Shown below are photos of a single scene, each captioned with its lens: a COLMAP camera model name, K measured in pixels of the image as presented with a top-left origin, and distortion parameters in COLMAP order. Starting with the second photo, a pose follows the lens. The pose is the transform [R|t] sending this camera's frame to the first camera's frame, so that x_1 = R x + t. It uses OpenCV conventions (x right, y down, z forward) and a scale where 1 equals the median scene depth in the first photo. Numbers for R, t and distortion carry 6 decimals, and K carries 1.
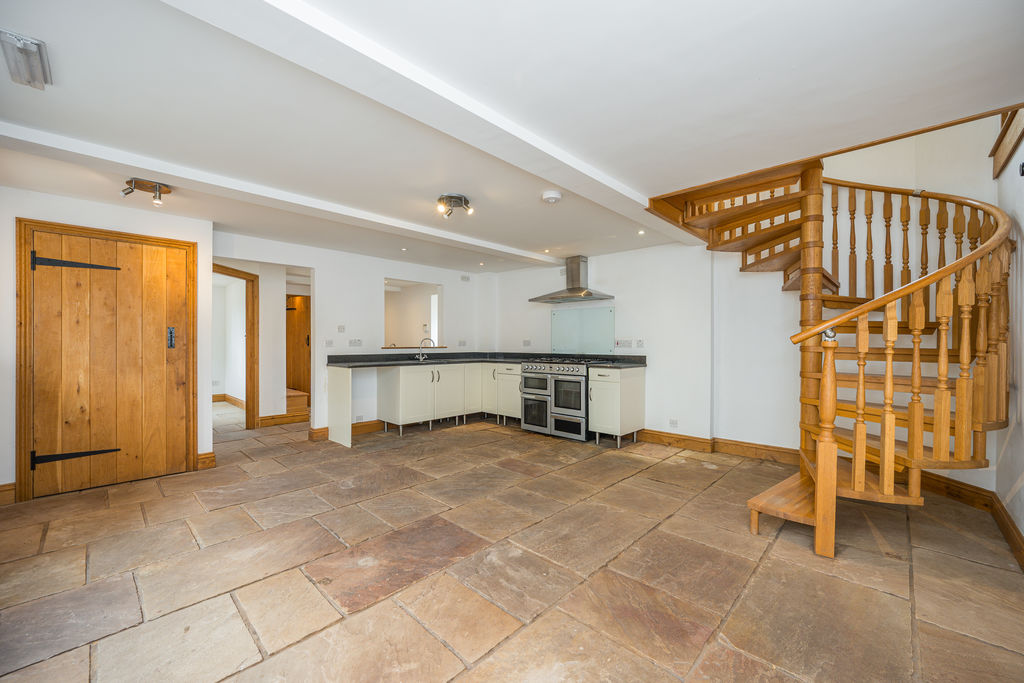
lens RADIAL K [[415.8, 0, 517.3], [0, 415.8, 343.2], [0, 0, 1]] dist [-0.003909, 0.000901]
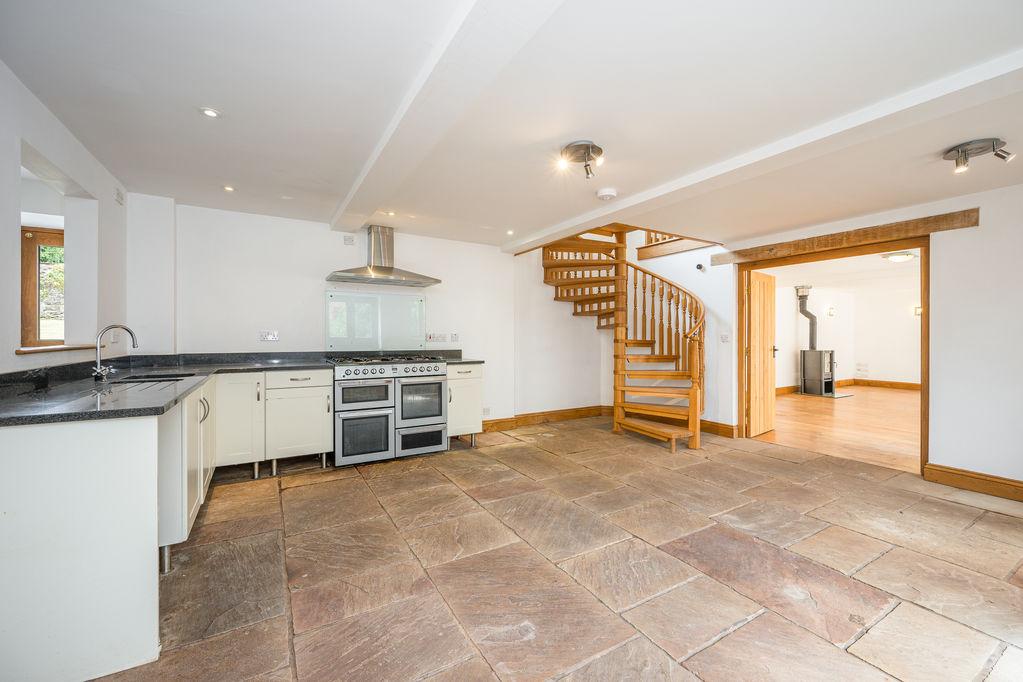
lens RADIAL K [[415.4, 0, 515.1], [0, 415.4, 334.4], [0, 0, 1]] dist [-0.003909, 0.000901]
pose [[0.258335, 0.003606, 0.966049, -0.754898], [-0.000511, 0.999993, -0.003596, -0.003585], [-0.966055, 0.000435, 0.258335, 0.751251]]
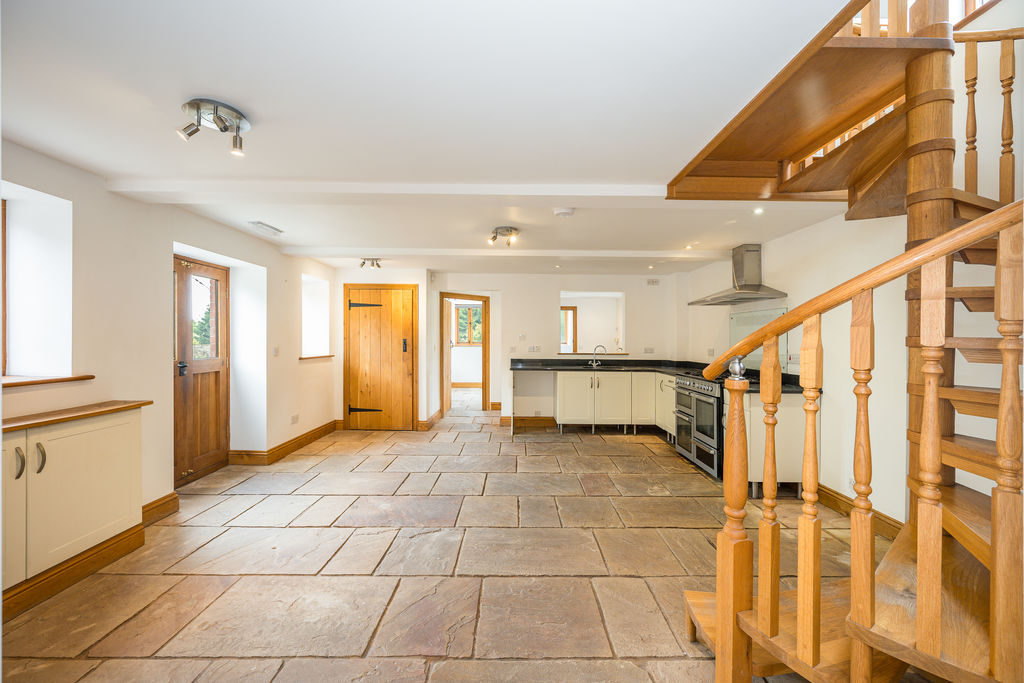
lens RADIAL K [[415.8, 0, 504.3], [0, 415.8, 343.1], [0, 0, 1]] dist [-0.003909, 0.000901]
pose [[0.678812, 0.011918, -0.734215, 0.555275], [-0.008865, 0.999928, 0.008035, -0.034590], [0.734258, 0.001054, 0.678870, 0.177545]]
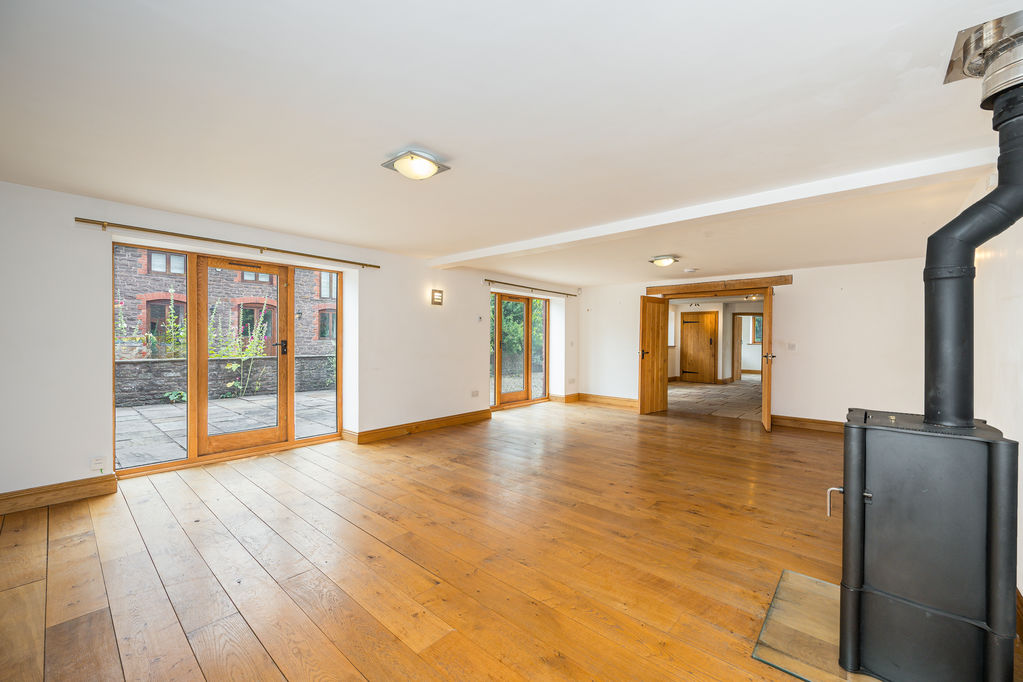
lens RADIAL K [[415.4, 0, 519.5], [0, 415.4, 344.5], [0, 0, 1]] dist [-0.003909, 0.000901]
pose [[0.064597, 0.009601, -0.997865, 2.160375], [-0.013046, 0.999876, 0.008775, 0.001519], [0.997826, 0.012451, 0.064714, -0.666596]]
